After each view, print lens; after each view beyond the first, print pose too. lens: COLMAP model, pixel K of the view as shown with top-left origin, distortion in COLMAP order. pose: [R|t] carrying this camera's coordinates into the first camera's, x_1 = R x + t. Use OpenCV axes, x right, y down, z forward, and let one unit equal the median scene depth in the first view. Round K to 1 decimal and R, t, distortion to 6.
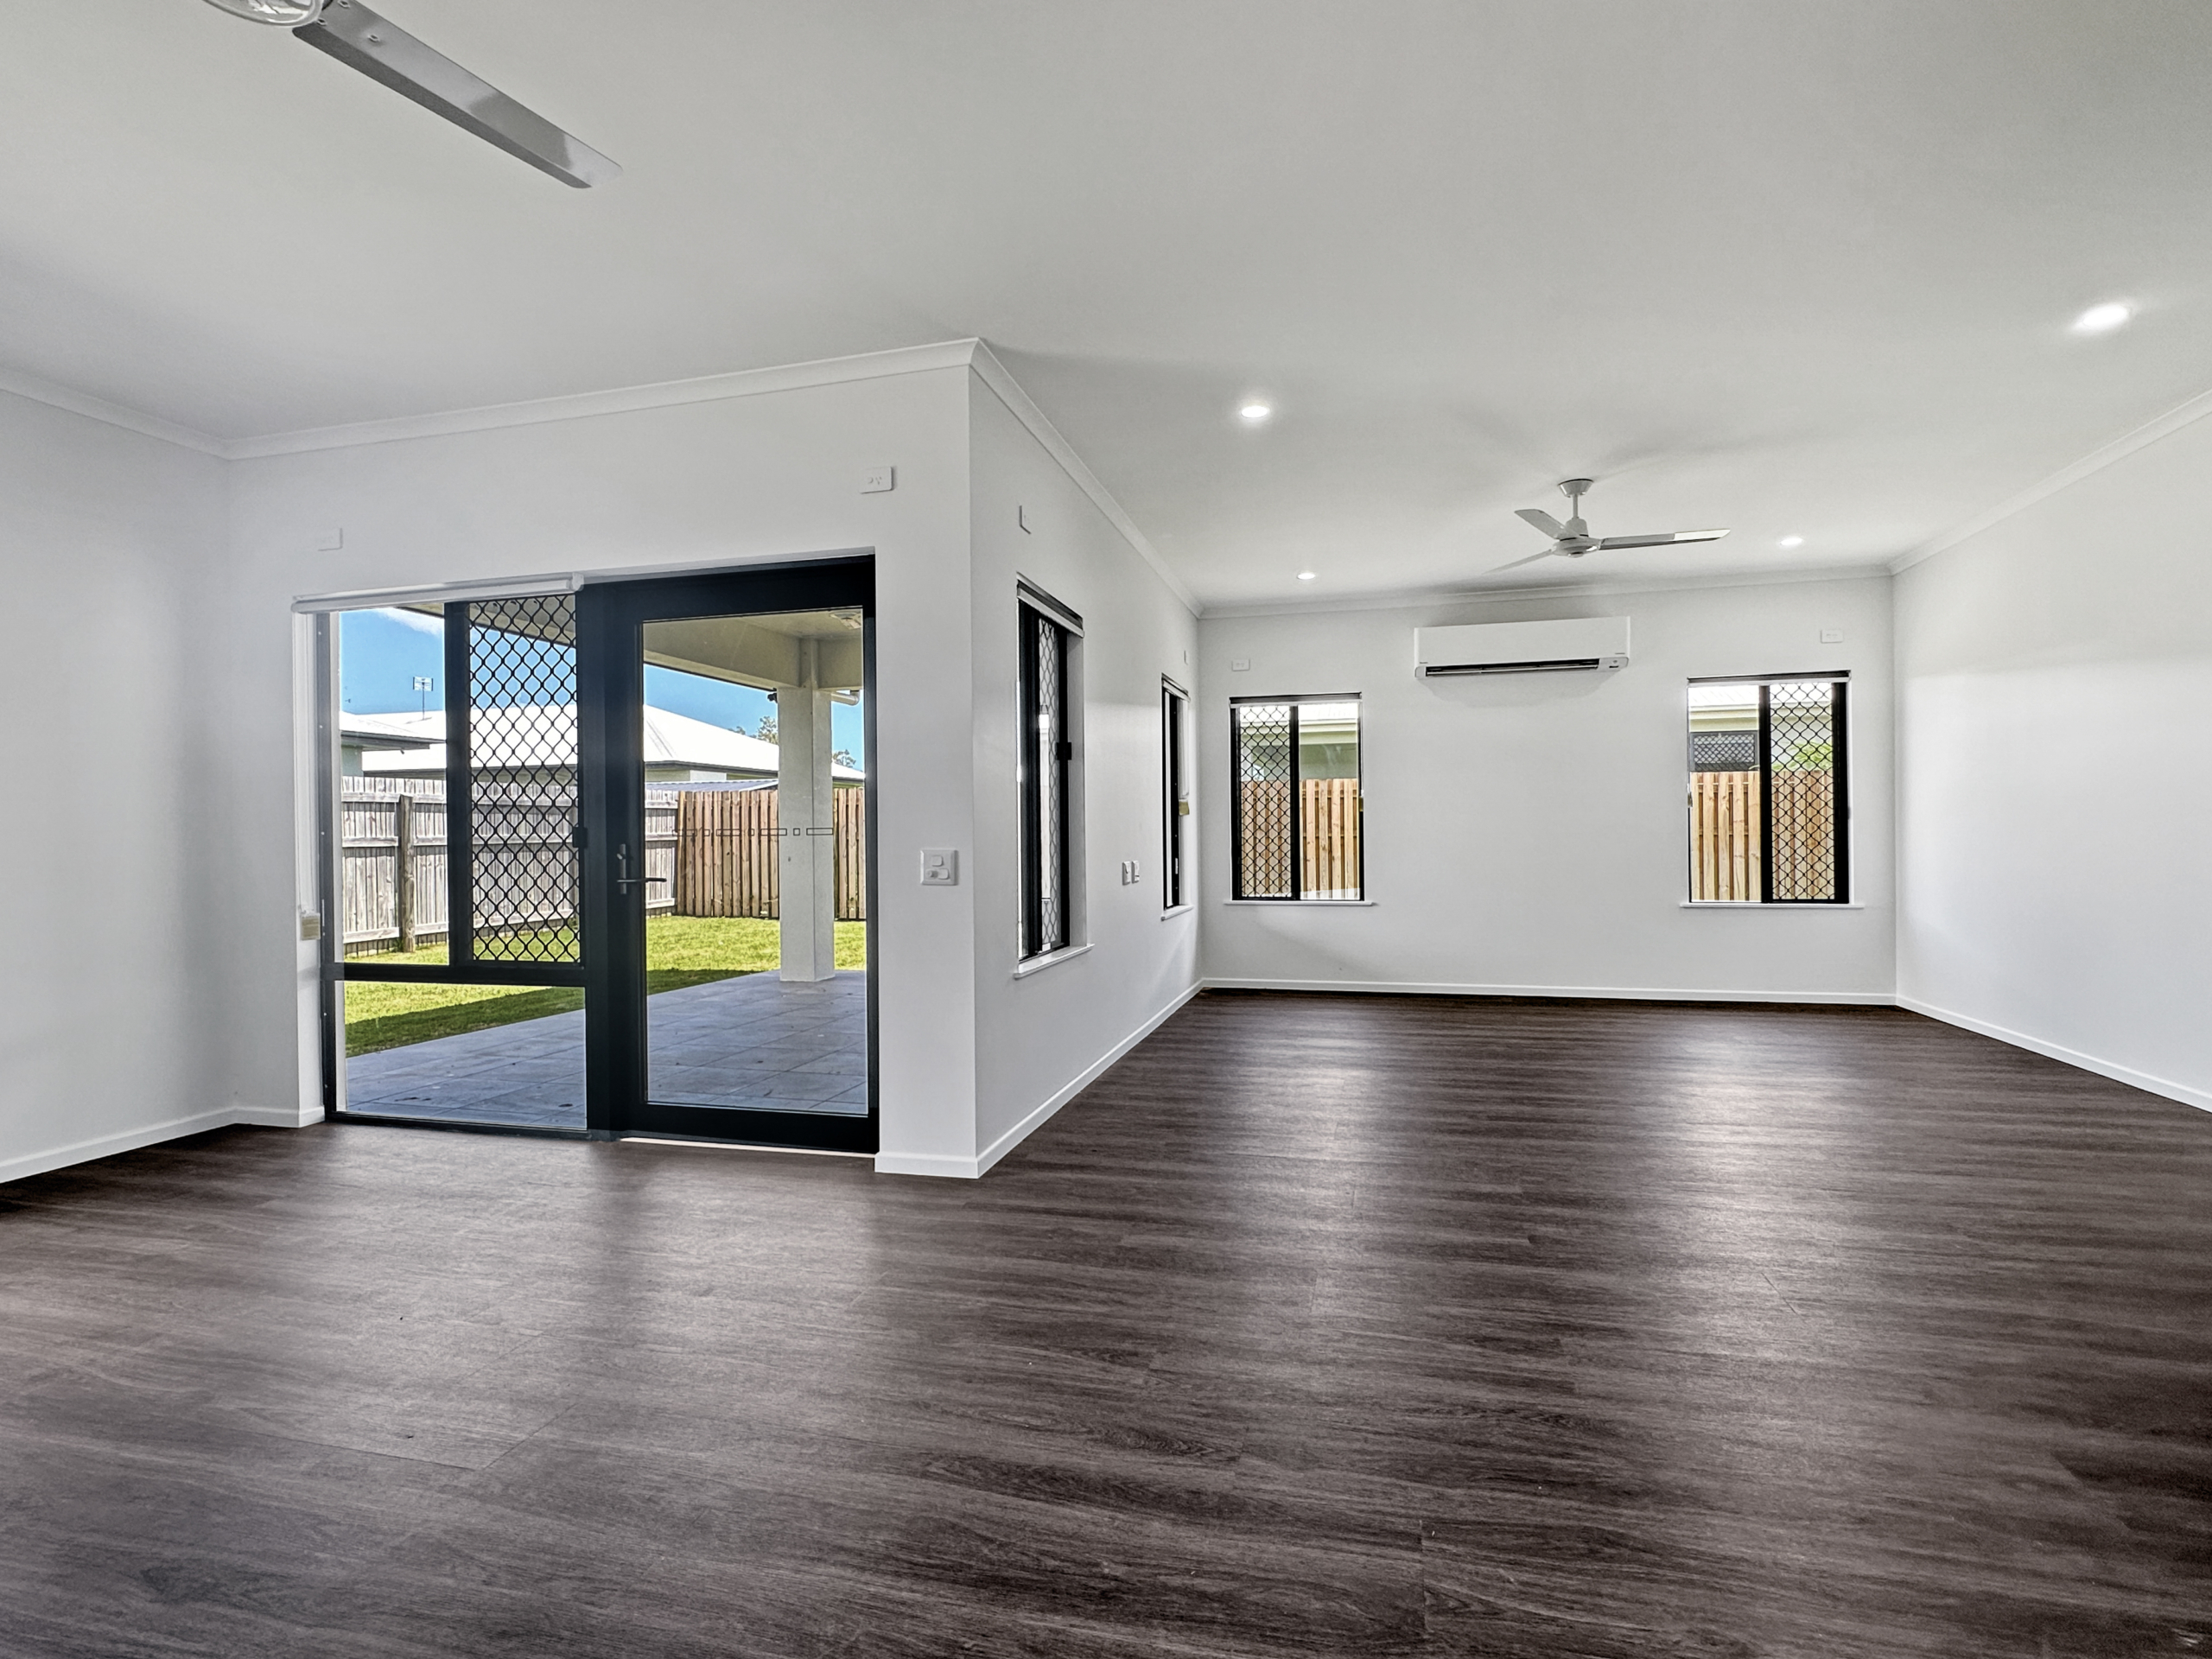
lens RADIAL K [[1020.1, 0, 1138.8], [0, 1020.1, 847.2], [0, 0, 1]] dist [0.001634, 0.000331]
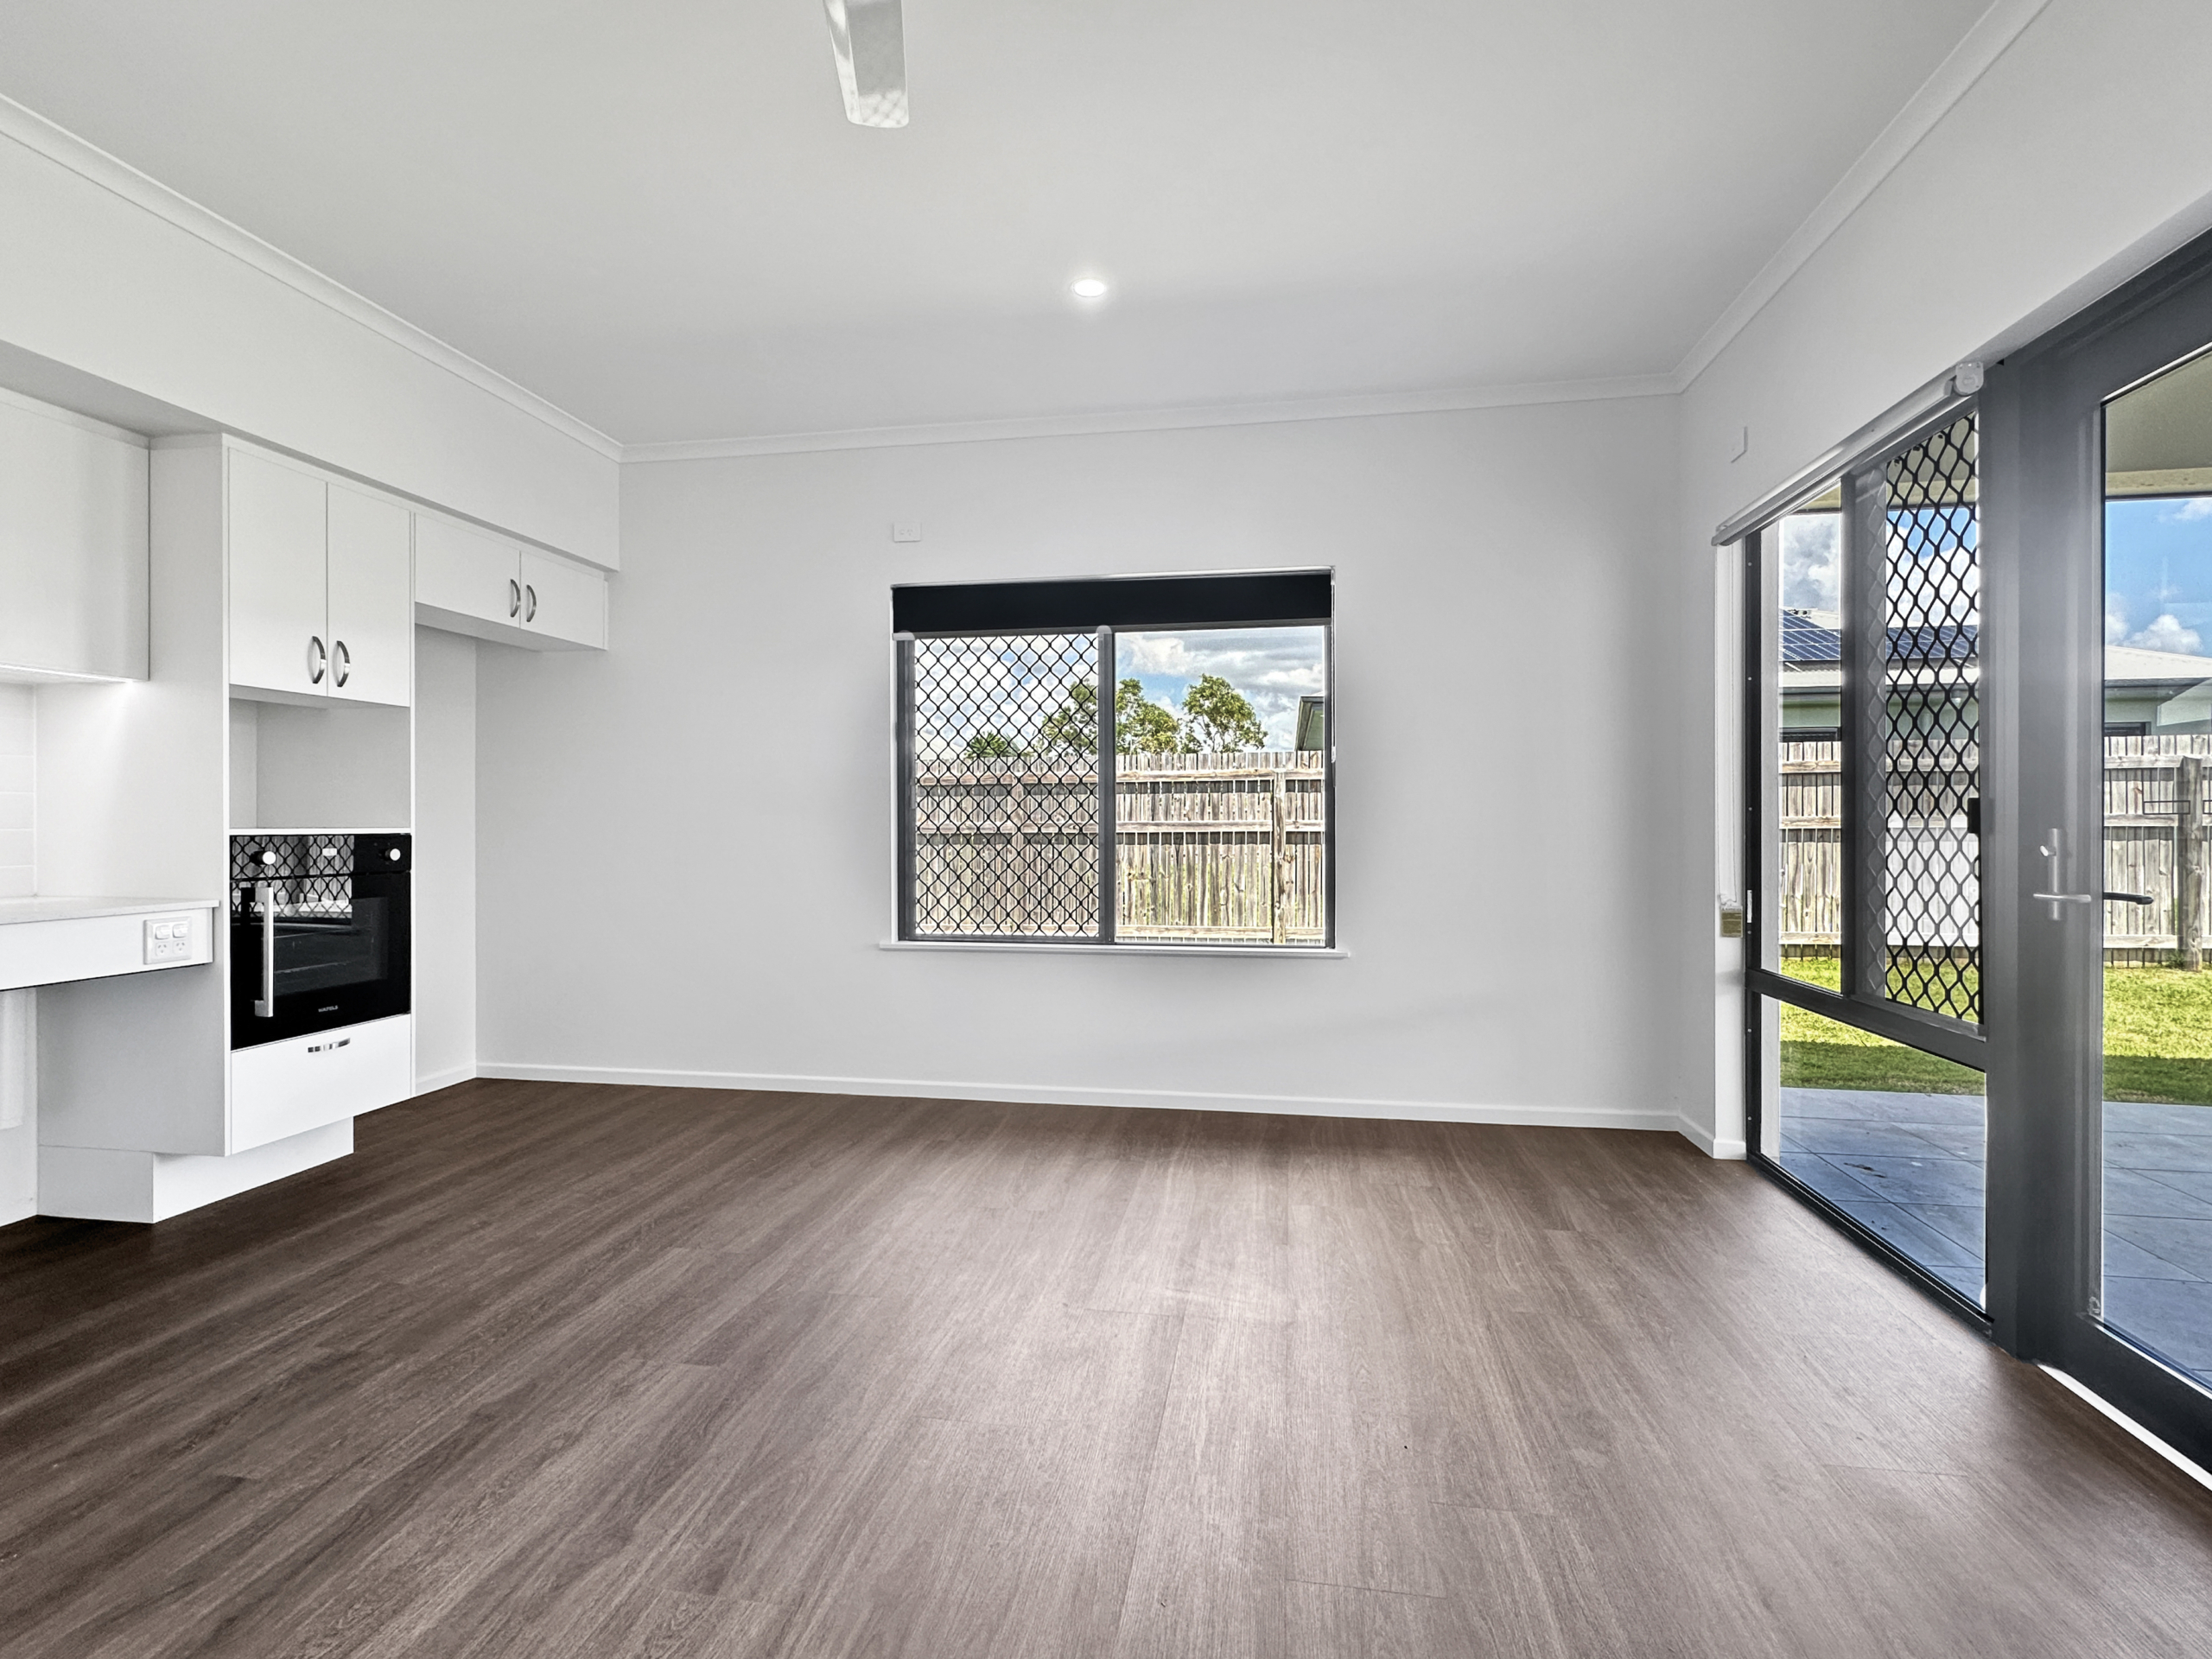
lens RADIAL K [[1088.9, 0, 1106.0], [0, 1088.9, 829.5], [0, 0, 1]] dist [0.001593, 0.000729]
pose [[0.063189, 0.012280, -0.997926, 0.056691], [-0.008838, 0.999892, 0.011745, -0.004818], [0.997962, 0.008078, 0.063291, 0.602262]]
